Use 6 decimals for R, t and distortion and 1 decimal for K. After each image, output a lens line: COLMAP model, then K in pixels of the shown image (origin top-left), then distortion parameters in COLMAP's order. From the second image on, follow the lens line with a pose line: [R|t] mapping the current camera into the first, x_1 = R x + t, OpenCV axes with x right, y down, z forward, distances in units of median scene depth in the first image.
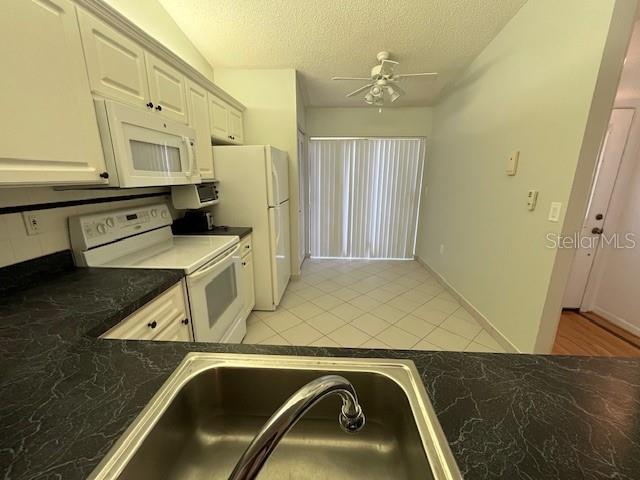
lens RADIAL K [[257.2, 0, 322.8], [0, 257.2, 239.2], [0, 0, 1]] dist [-0.004675, -0.000461]
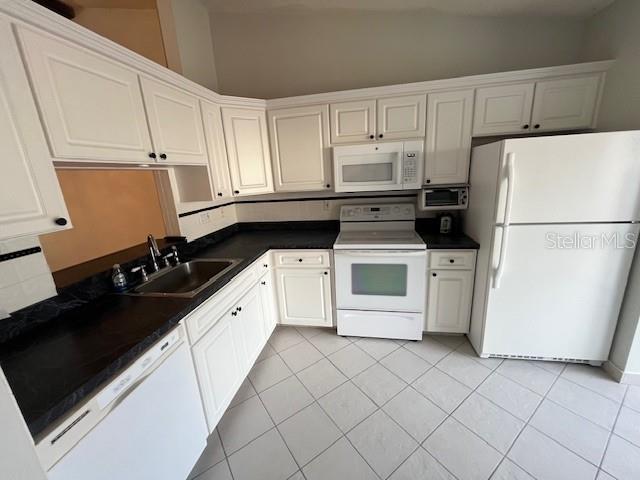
lens RADIAL K [[257.2, 0, 320.1], [0, 257.2, 240.9], [0, 0, 1]] dist [-0.004675, -0.000461]
pose [[-0.124680, 0.247060, -0.960945, 0.868316], [-0.192198, 0.944144, 0.267678, -0.271426], [0.973404, 0.218066, -0.070231, 0.867650]]
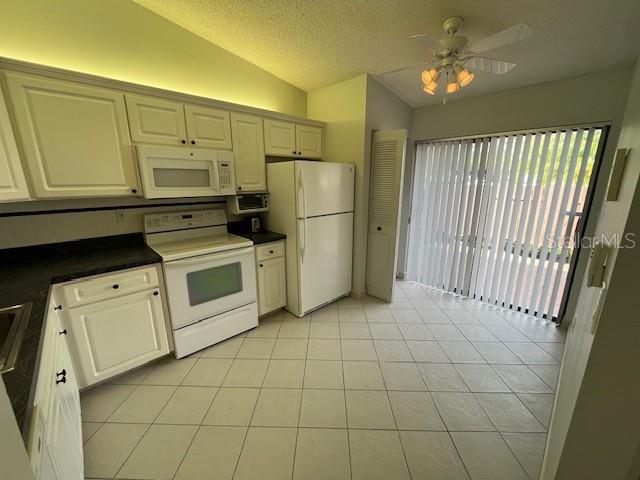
lens RADIAL K [[257.2, 0, 320.0], [0, 257.2, 240.6], [0, 0, 1]] dist [-0.004675, -0.000461]
pose [[0.726209, 0.155536, -0.669648, 0.871226], [-0.164734, 0.985062, 0.050148, -0.159049], [0.667445, 0.073896, 0.740983, 0.442771]]
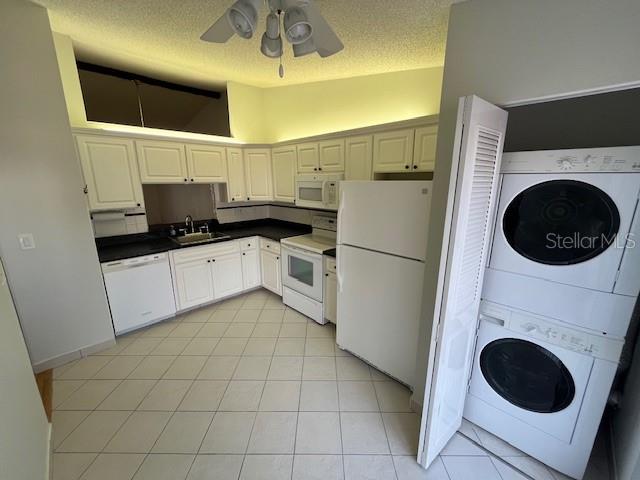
lens RADIAL K [[257.2, 0, 317.8], [0, 257.2, 238.3], [0, 0, 1]] dist [-0.004675, -0.000461]
pose [[-0.669646, 0.142695, -0.728844, 0.849770], [-0.196006, 0.912618, 0.358761, -0.703728], [0.716349, 0.383101, -0.583162, 2.251068]]
